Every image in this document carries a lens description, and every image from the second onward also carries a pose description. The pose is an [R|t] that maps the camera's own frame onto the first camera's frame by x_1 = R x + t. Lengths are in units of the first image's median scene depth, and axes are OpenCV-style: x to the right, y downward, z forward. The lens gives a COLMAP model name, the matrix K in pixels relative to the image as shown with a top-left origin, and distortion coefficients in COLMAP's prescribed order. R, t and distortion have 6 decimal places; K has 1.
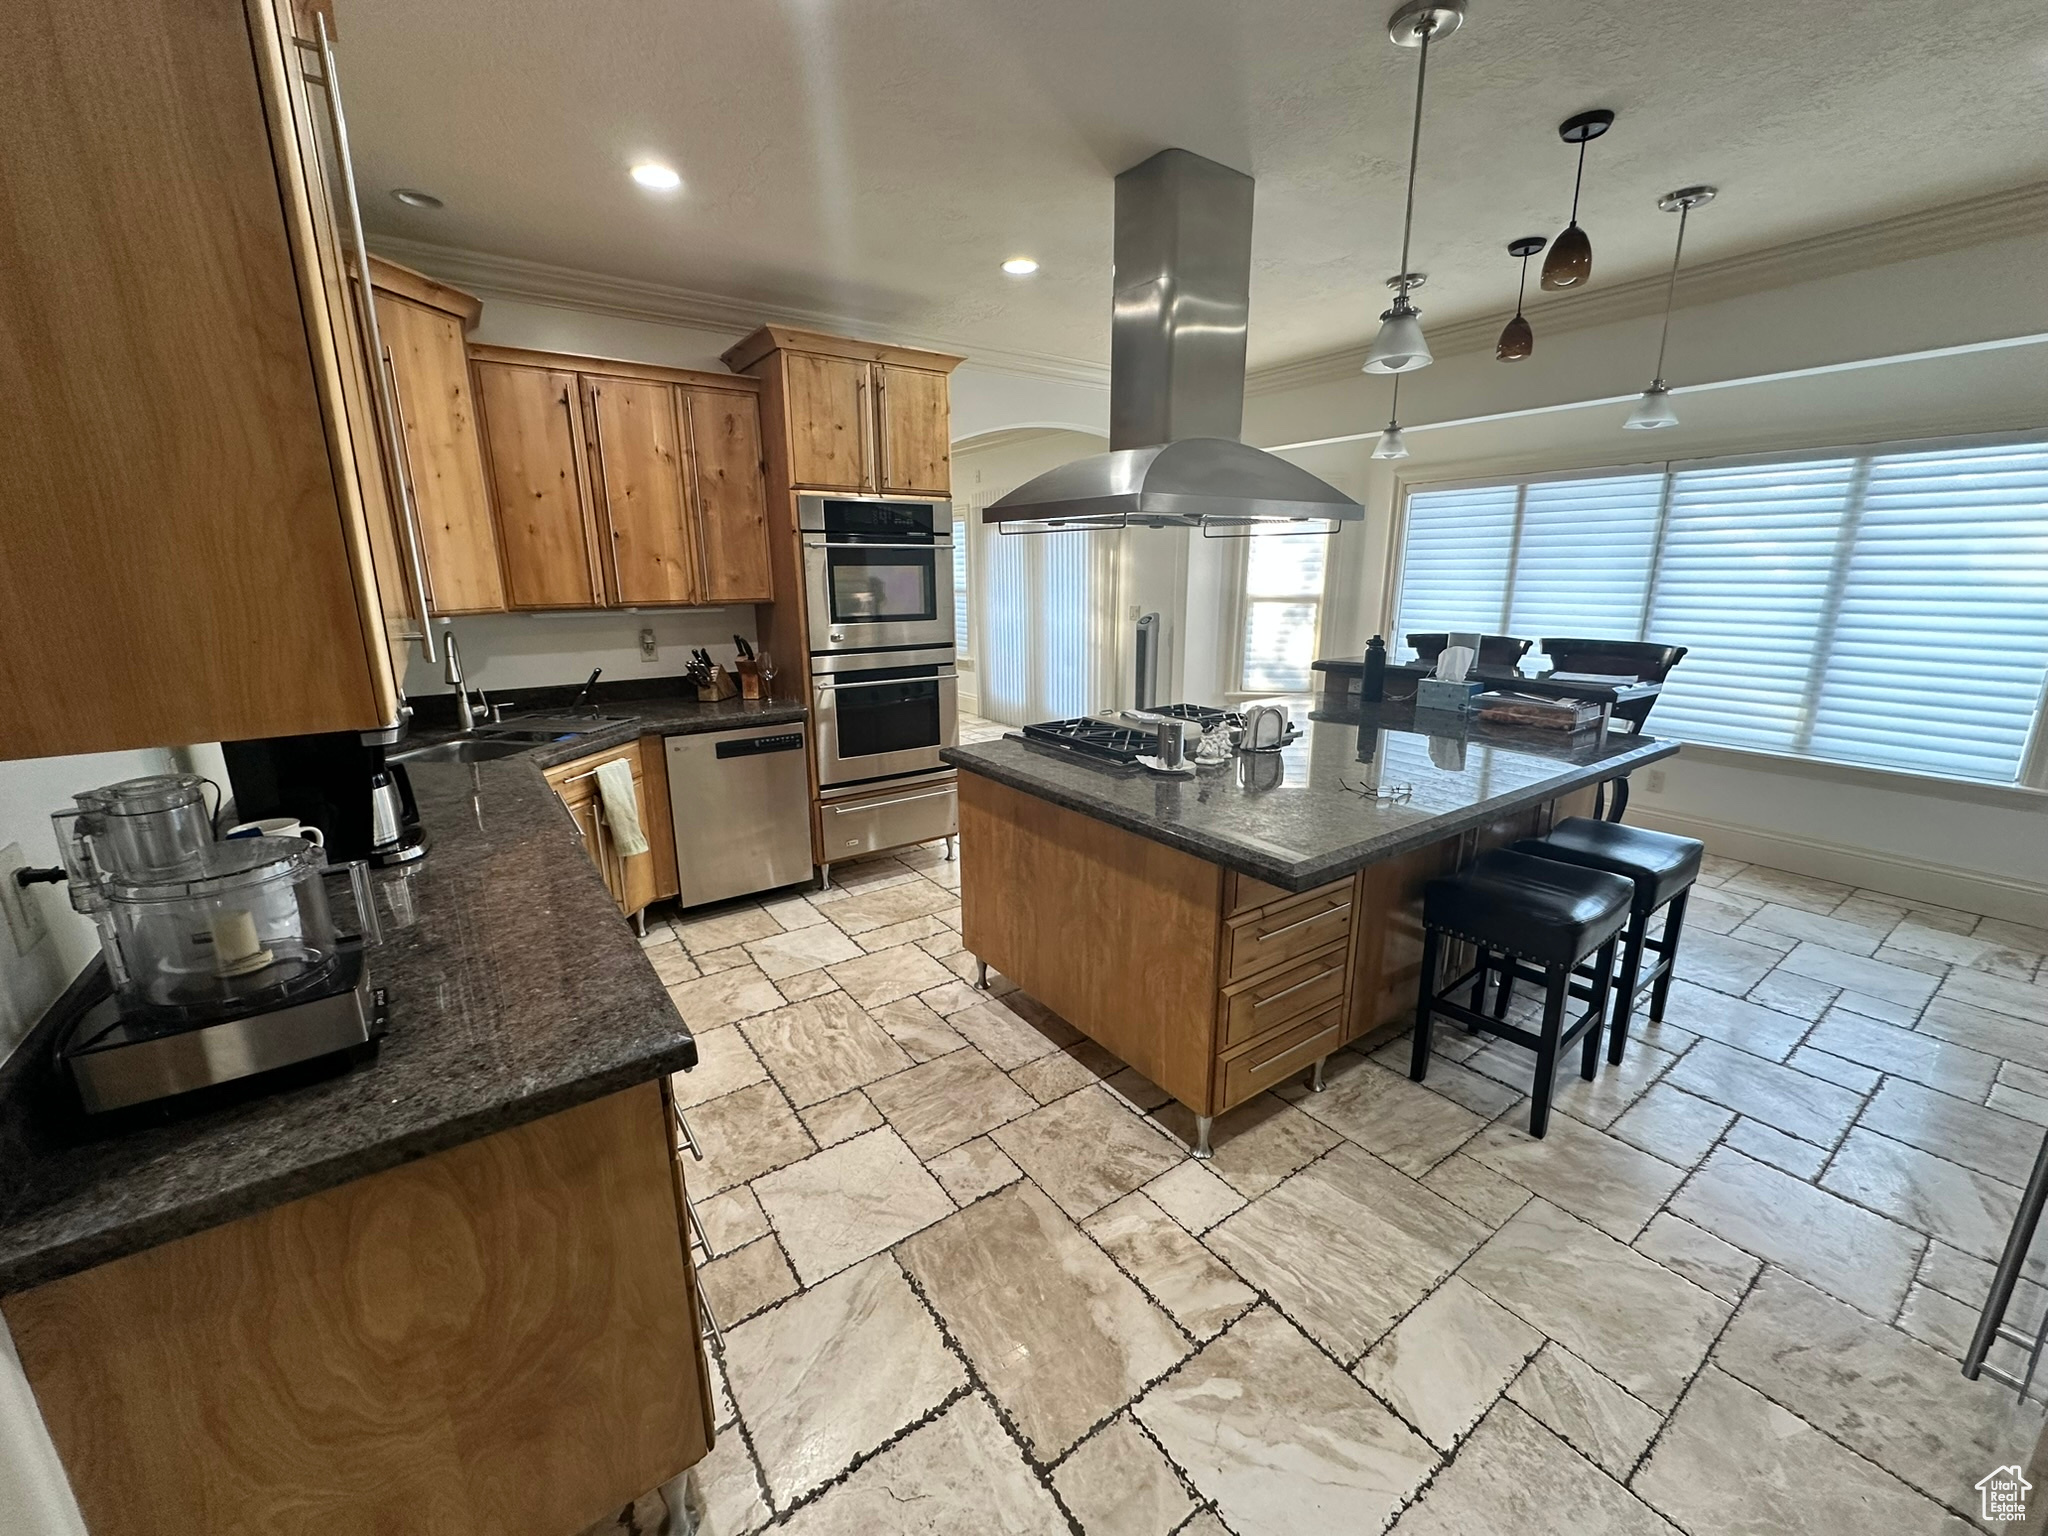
lens RADIAL K [[818.8, 0, 1026.9], [0, 818.8, 766.7], [0, 0, 1]] dist [-0.003150, 0.000441]
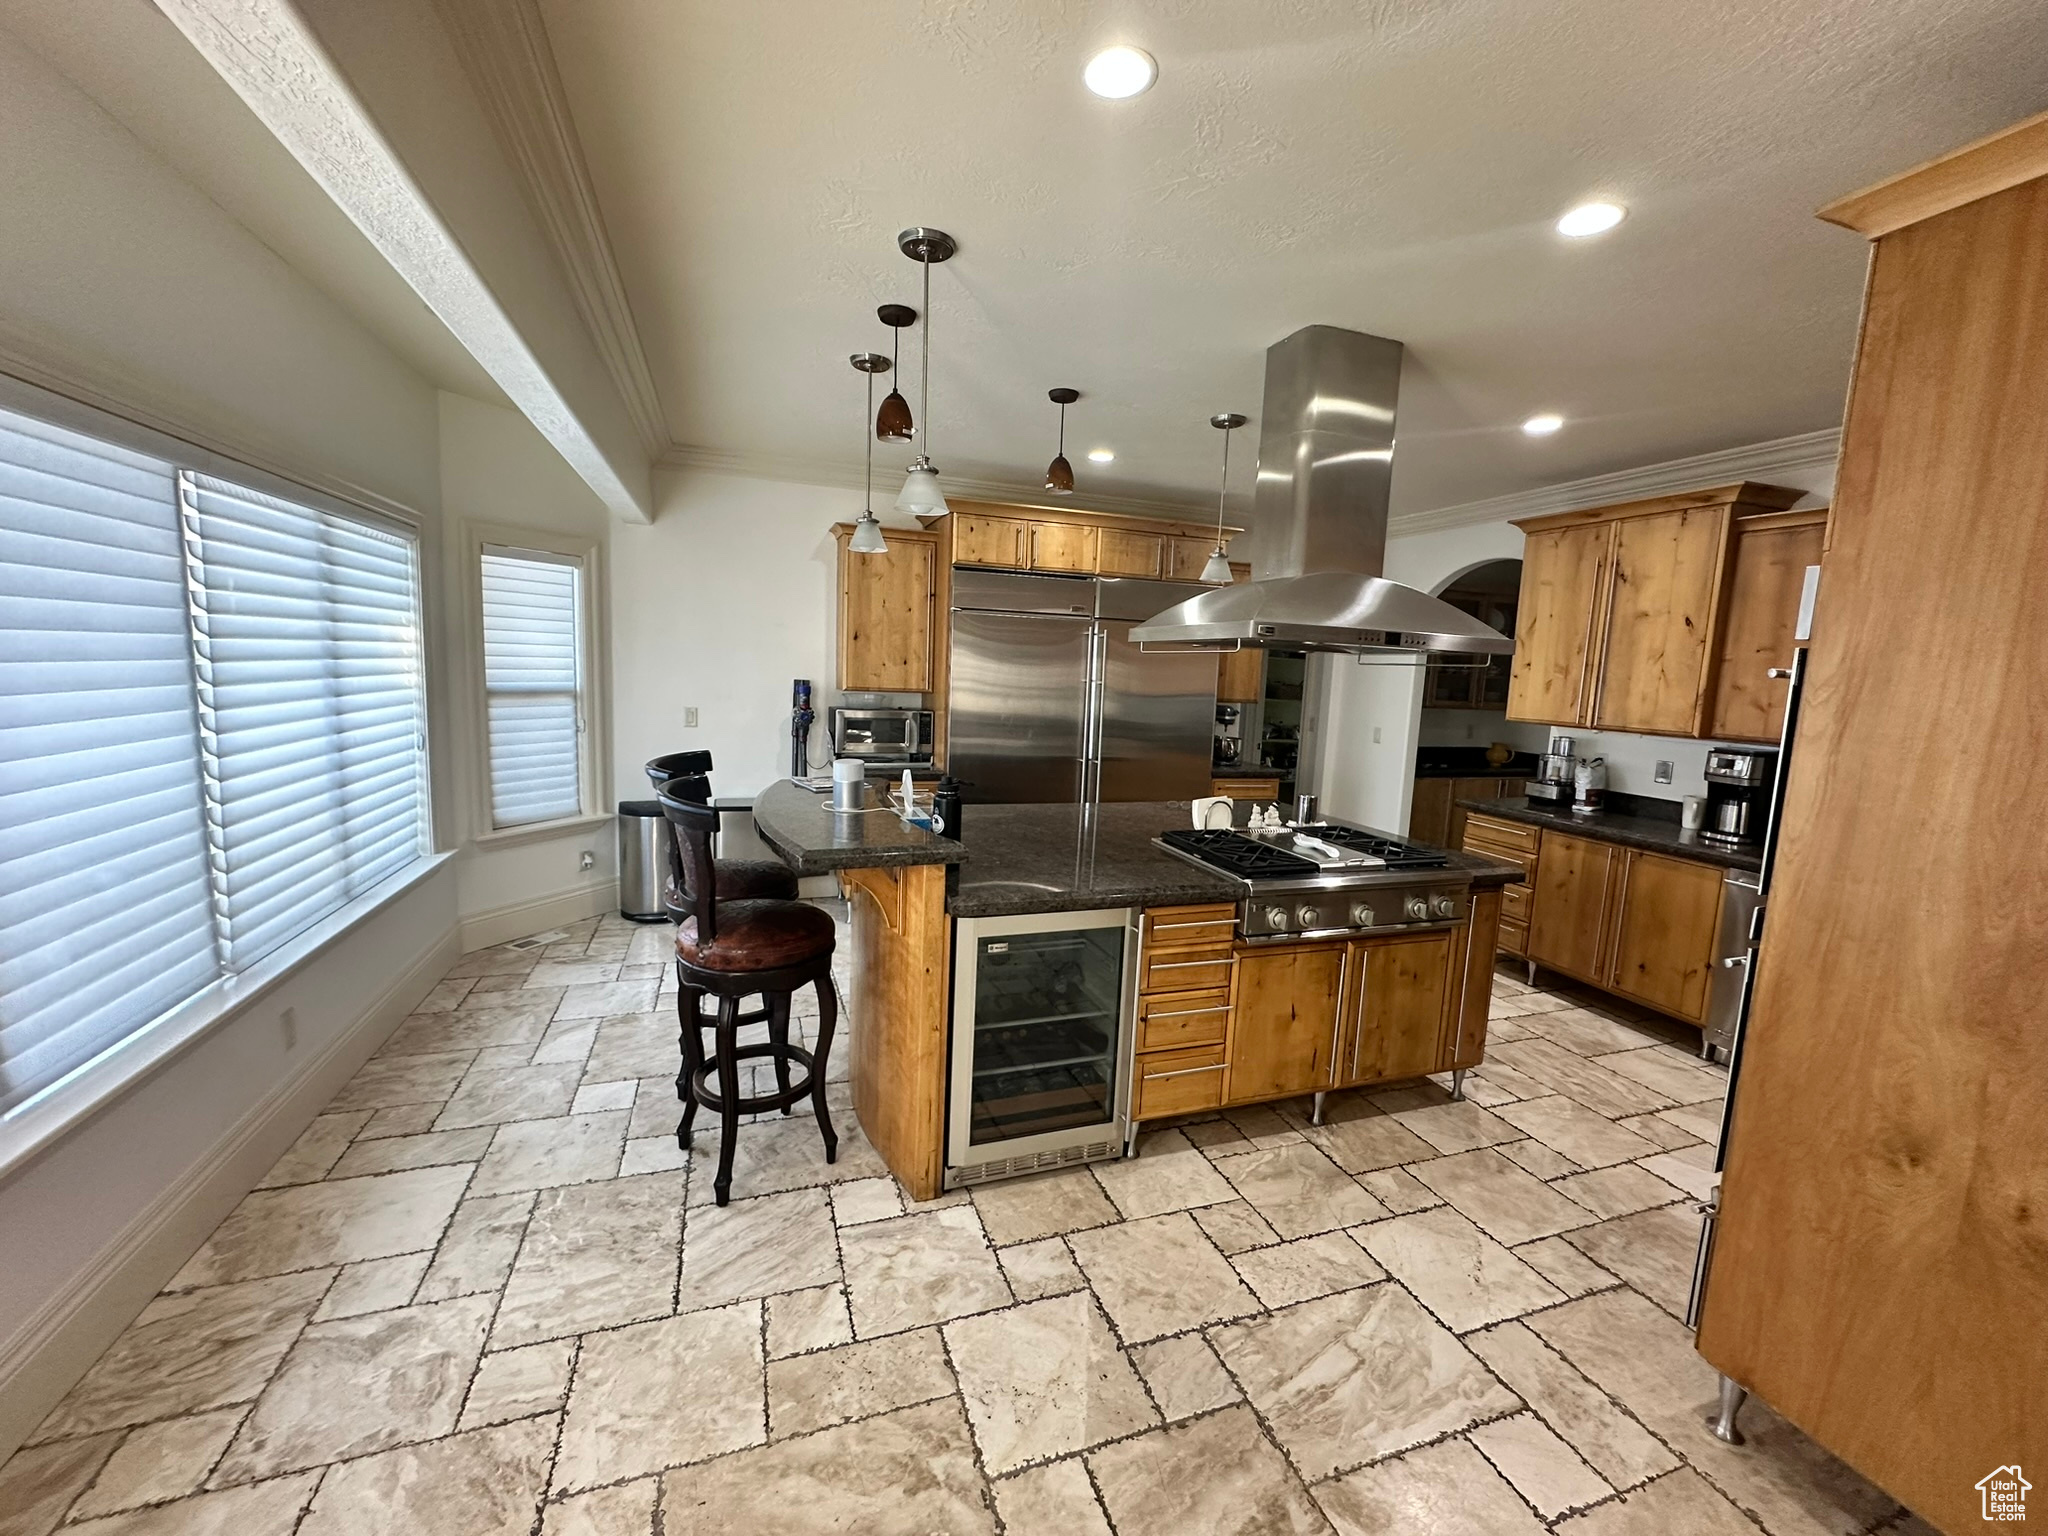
lens RADIAL K [[818.6, 0, 1023.5], [0, 818.6, 769.1], [0, 0, 1]] dist [-0.000712, 0.000096]
pose [[-0.958120, -0.069107, 0.277902, 0.194314], [0.032895, 0.937460, 0.346534, -0.458217], [-0.284470, 0.341163, -0.895927, 1.813472]]
